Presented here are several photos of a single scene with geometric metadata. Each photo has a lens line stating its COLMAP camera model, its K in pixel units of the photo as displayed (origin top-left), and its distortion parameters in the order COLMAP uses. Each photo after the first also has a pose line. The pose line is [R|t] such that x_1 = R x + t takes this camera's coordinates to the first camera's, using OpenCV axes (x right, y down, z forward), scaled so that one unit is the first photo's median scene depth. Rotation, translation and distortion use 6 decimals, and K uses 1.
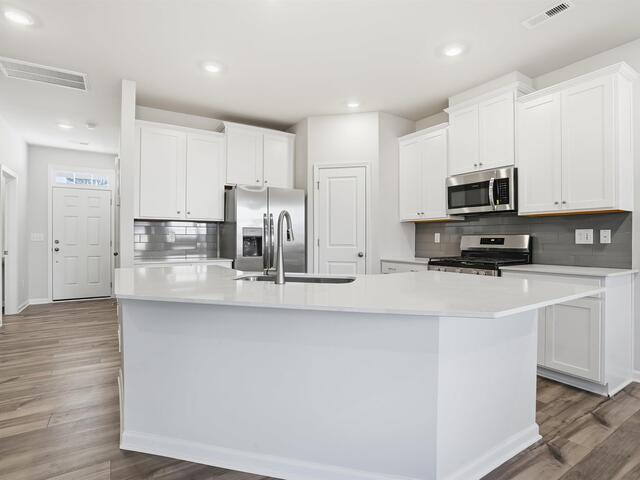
lens RADIAL K [[332.6, 0, 316.9], [0, 332.6, 240.4], [0, 0, 1]] dist [-0.058339, 0.021141]
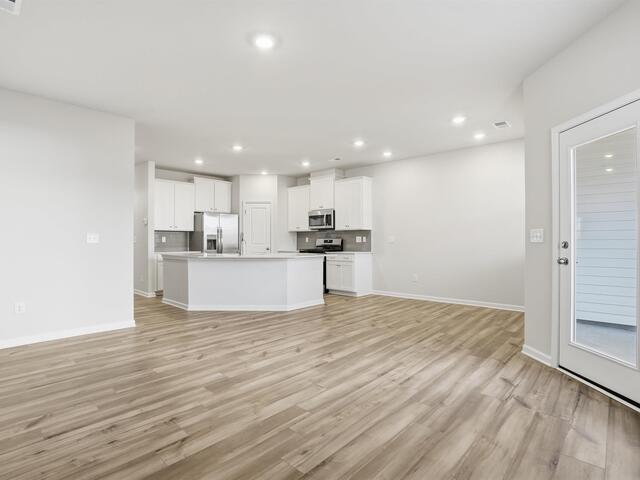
lens RADIAL K [[332.6, 0, 316.9], [0, 332.6, 240.4], [0, 0, 1]] dist [-0.058339, 0.021141]
pose [[0.965392, -0.003011, 0.260784, -0.107636], [0.003515, 0.999993, -0.001467, -0.001350], [-0.260778, 0.002333, 0.965396, -1.027387]]
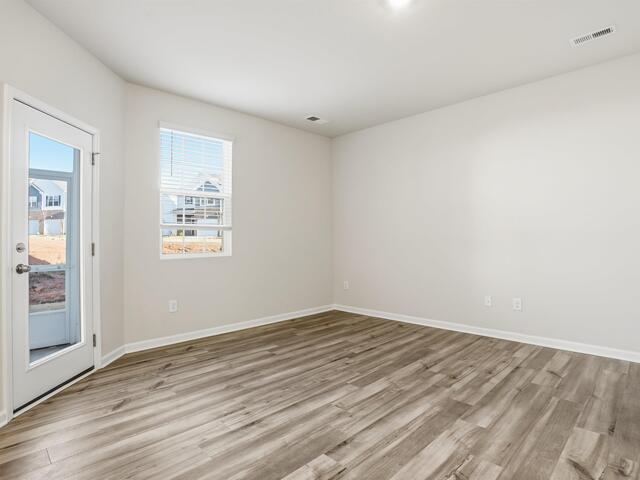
lens RADIAL K [[349.1, 0, 318.6], [0, 349.1, 233.2], [0, 0, 1]] dist [-0.062449, 0.026500]
pose [[-0.974461, 0.004274, -0.224517, 0.238039], [0.008575, 0.999798, -0.018183, 0.000417], [0.224394, -0.019644, -0.974301, 0.194392]]
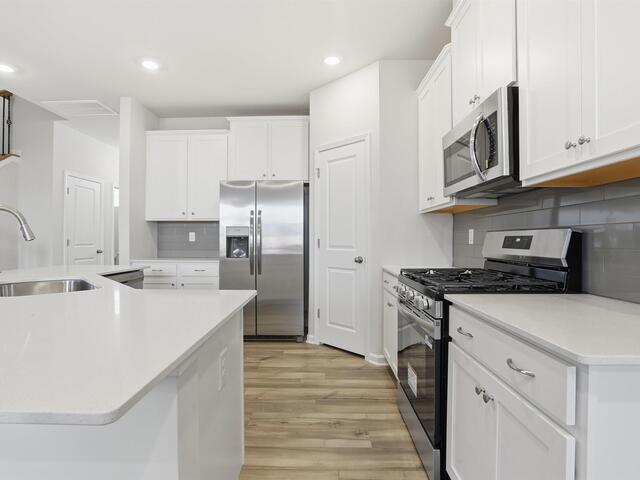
lens RADIAL K [[332.6, 0, 316.9], [0, 332.6, 240.4], [0, 0, 1]] dist [-0.058339, 0.021141]
pose [[0.833444, 0.000495, -0.552604, 0.507092], [-0.000835, 1.000000, -0.000363, -0.000003], [0.552603, 0.000764, 0.833444, 0.364517]]
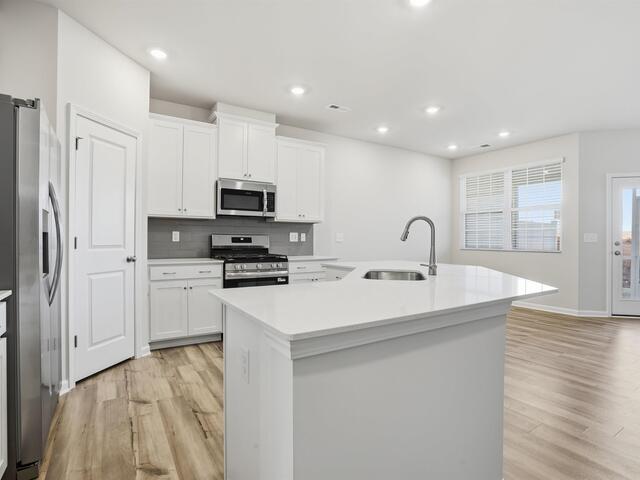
lens RADIAL K [[332.6, 0, 316.9], [0, 332.6, 240.4], [0, 0, 1]] dist [-0.058339, 0.021141]
pose [[0.004202, -0.005677, 0.999975, -0.622024], [-0.005072, 0.999971, 0.005699, -0.003932], [-0.999978, -0.005096, 0.004173, 0.657253]]
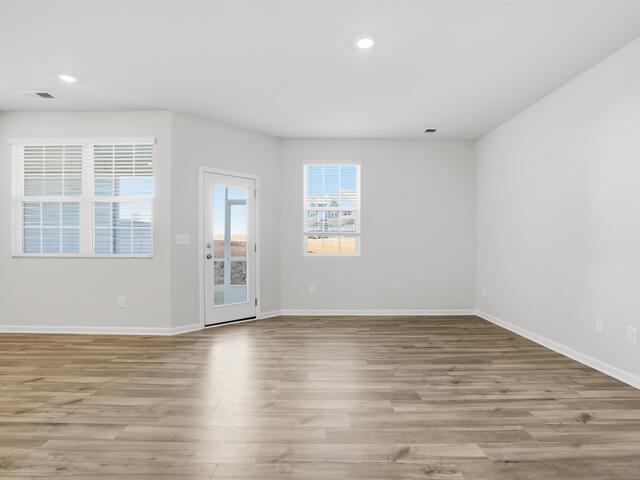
lens RADIAL K [[341.0, 0, 318.0], [0, 341.0, 246.3], [0, 0, 1]] dist [-0.060682, 0.024415]
pose [[-0.850993, -0.008920, 0.525101, -0.319091], [-0.004519, 0.999943, 0.009662, -0.001221], [-0.525157, 0.005849, -0.850985, 0.306187]]
